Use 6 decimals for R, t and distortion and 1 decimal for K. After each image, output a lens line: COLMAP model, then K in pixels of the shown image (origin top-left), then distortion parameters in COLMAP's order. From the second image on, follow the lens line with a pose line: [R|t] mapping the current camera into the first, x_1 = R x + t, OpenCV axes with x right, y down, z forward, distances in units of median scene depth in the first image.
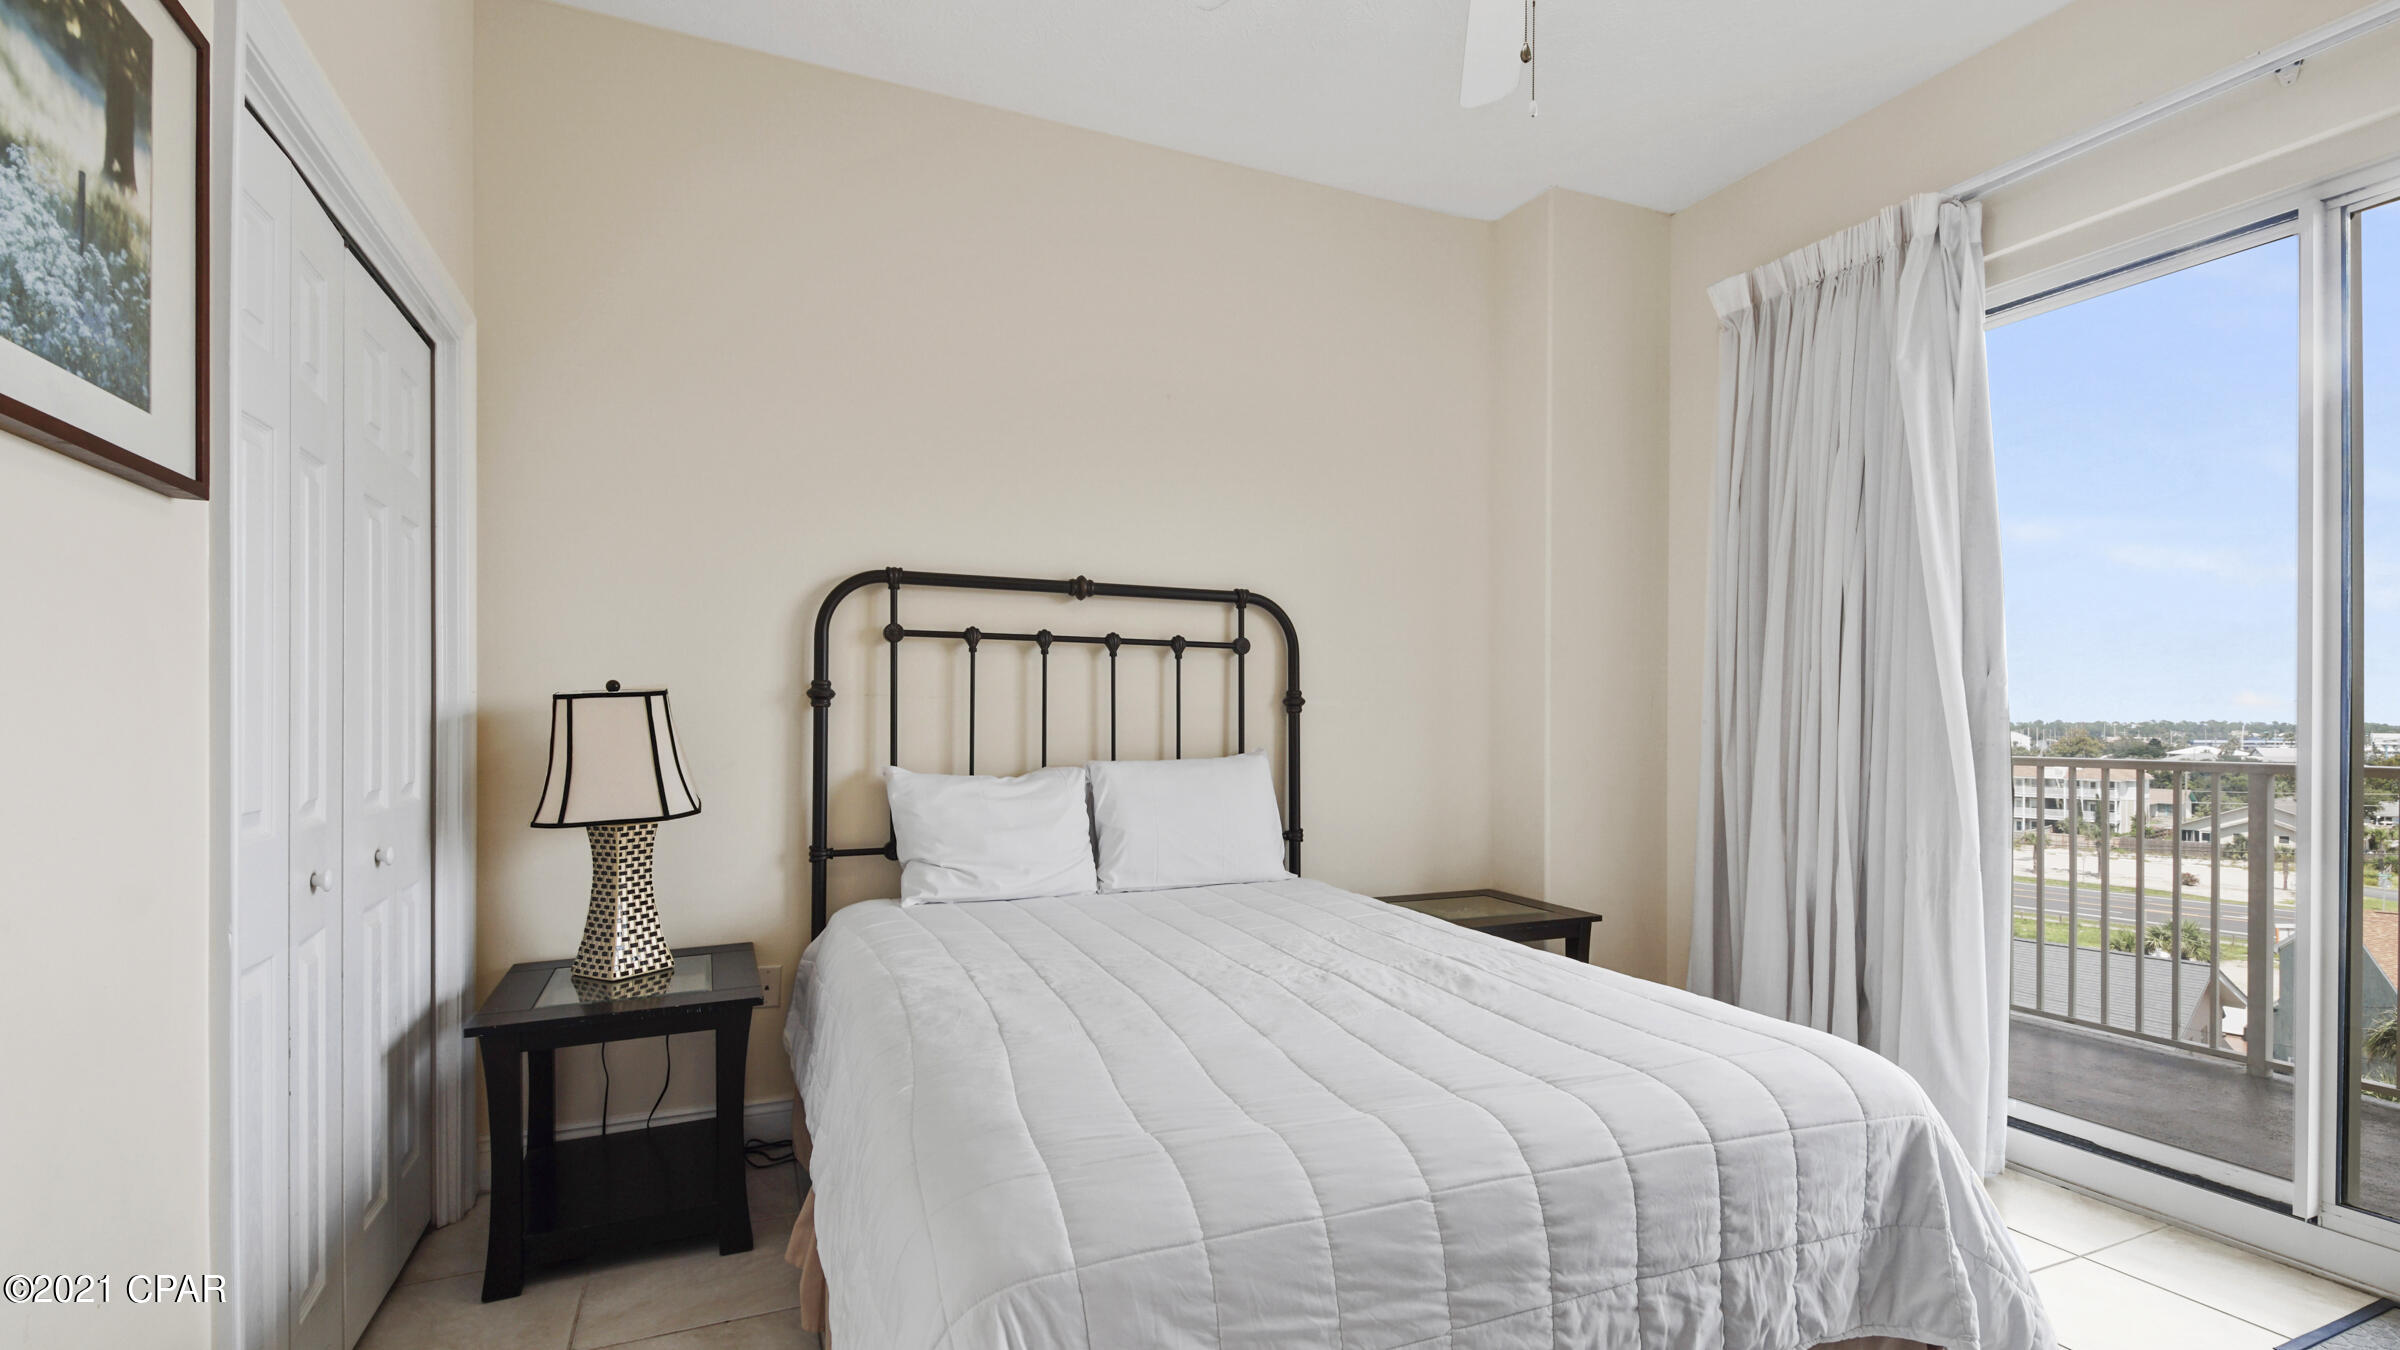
lens RADIAL K [[1054.7, 0, 1157.0], [0, 1054.7, 649.6], [0, 0, 1]] dist [0.002283, -0.008531]
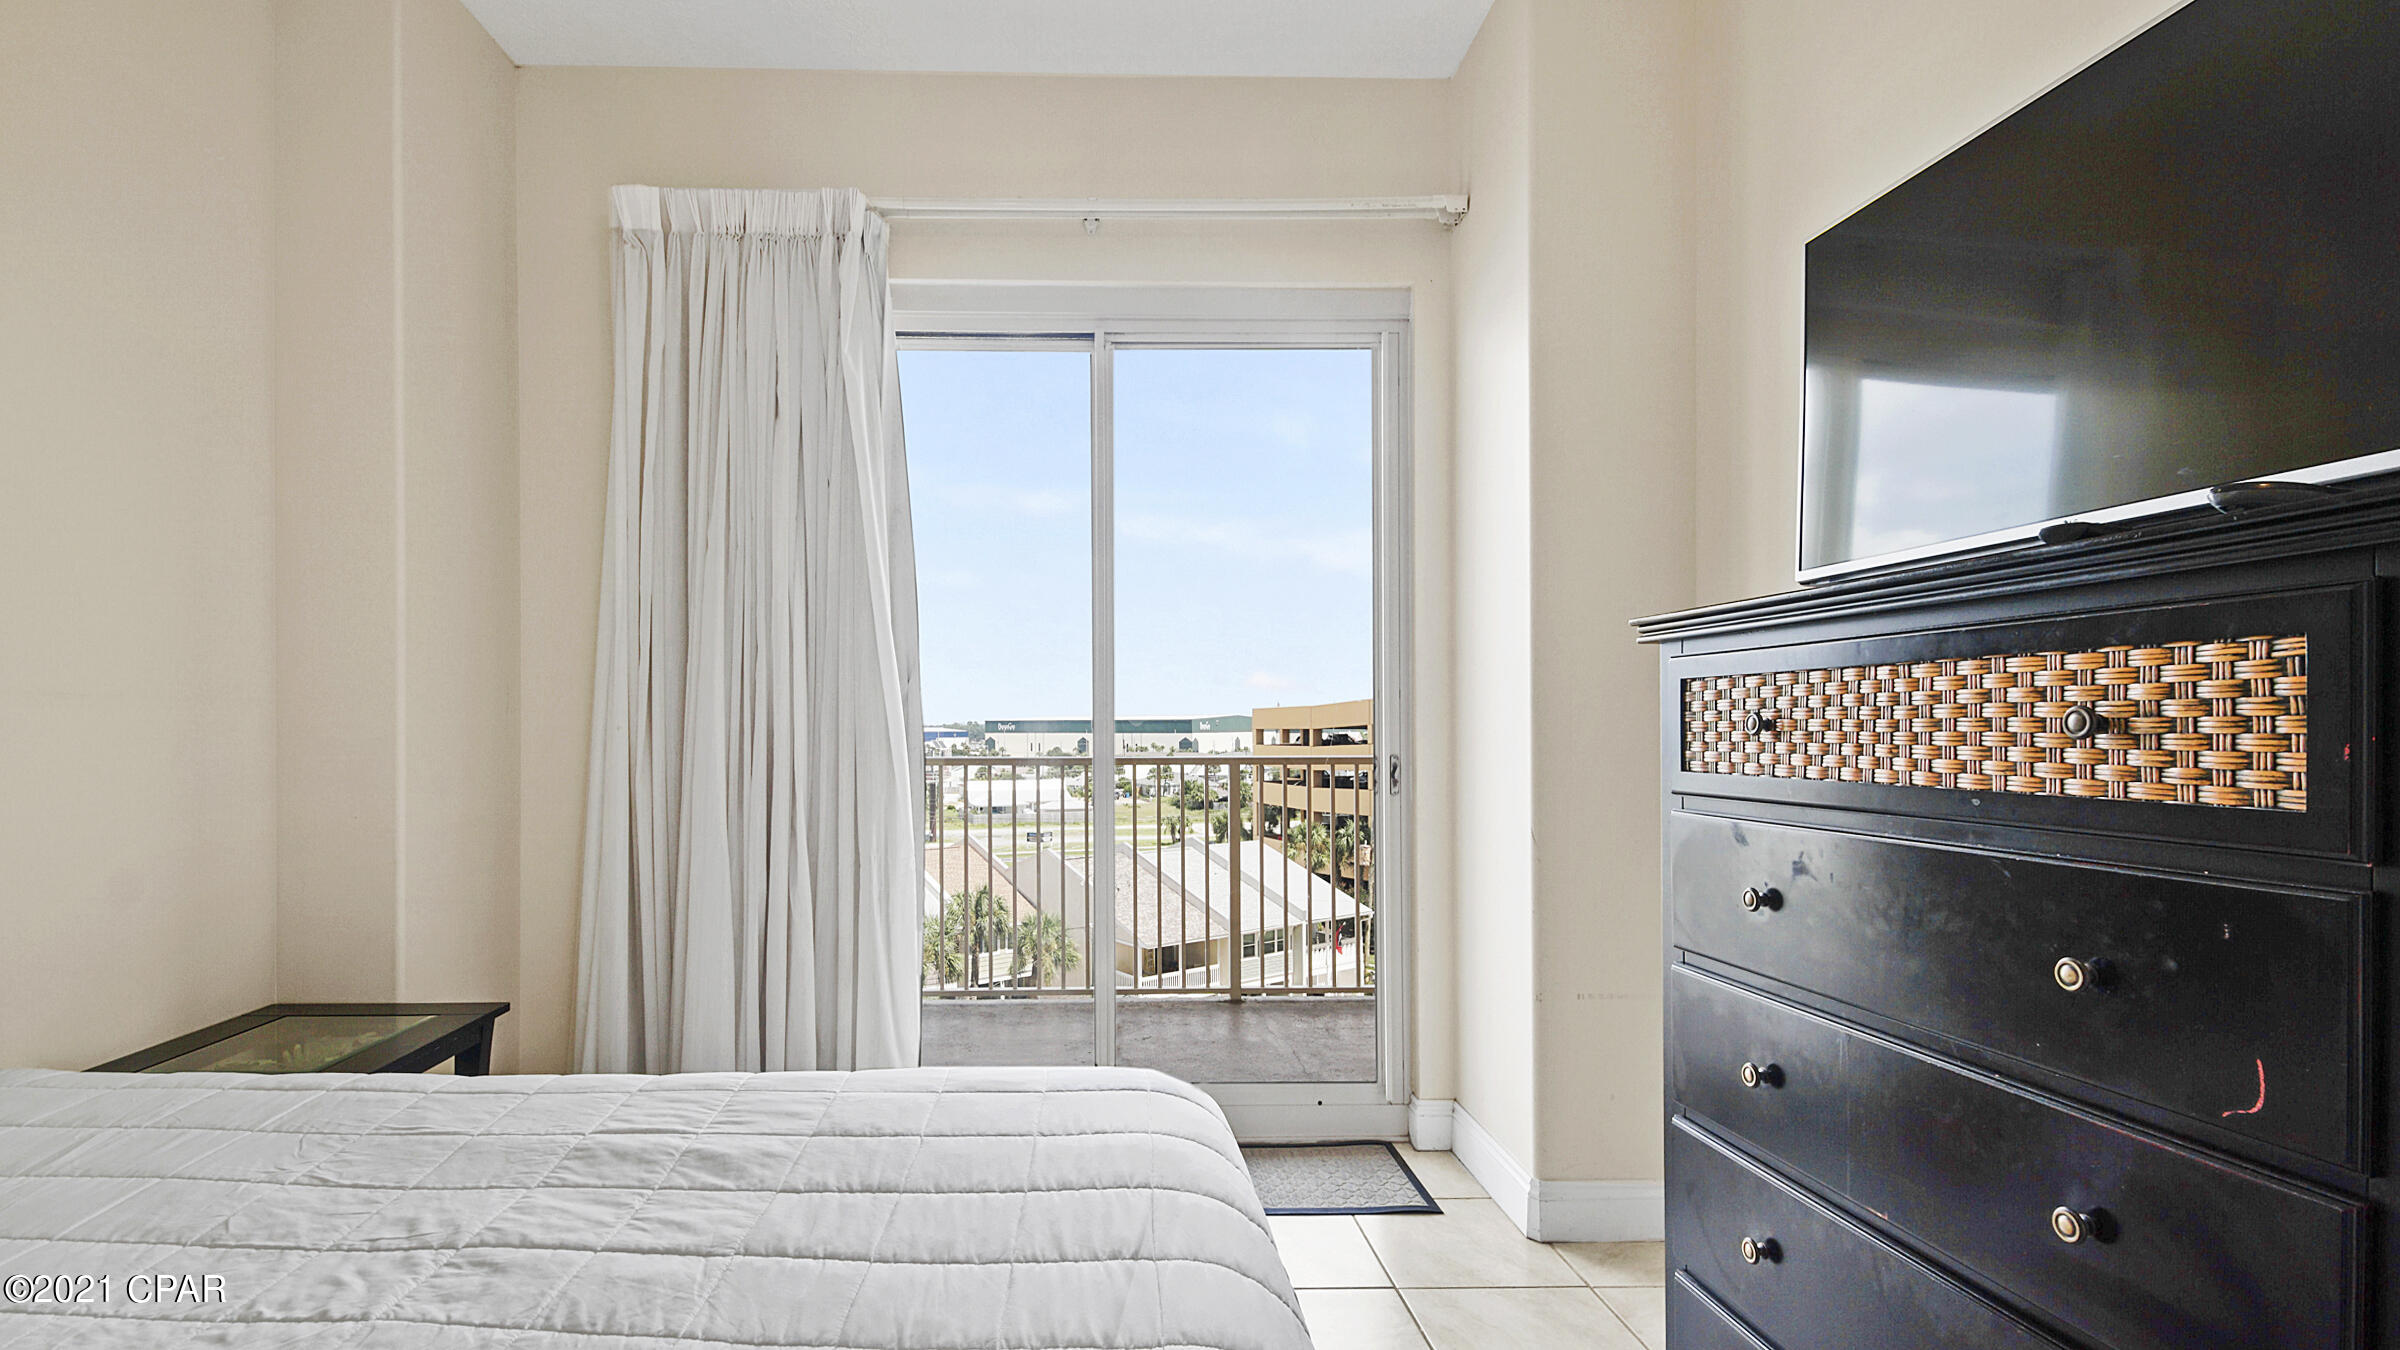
lens RADIAL K [[1094.5, 0, 1216.2], [0, 1094.5, 710.4], [0, 0, 1]] dist [0.002550, 0.000231]
pose [[0.331239, 0.010400, 0.943489, -0.118420], [-0.053965, 0.998511, 0.007939, 0.023962], [-0.942002, -0.053545, 0.331308, 0.320952]]
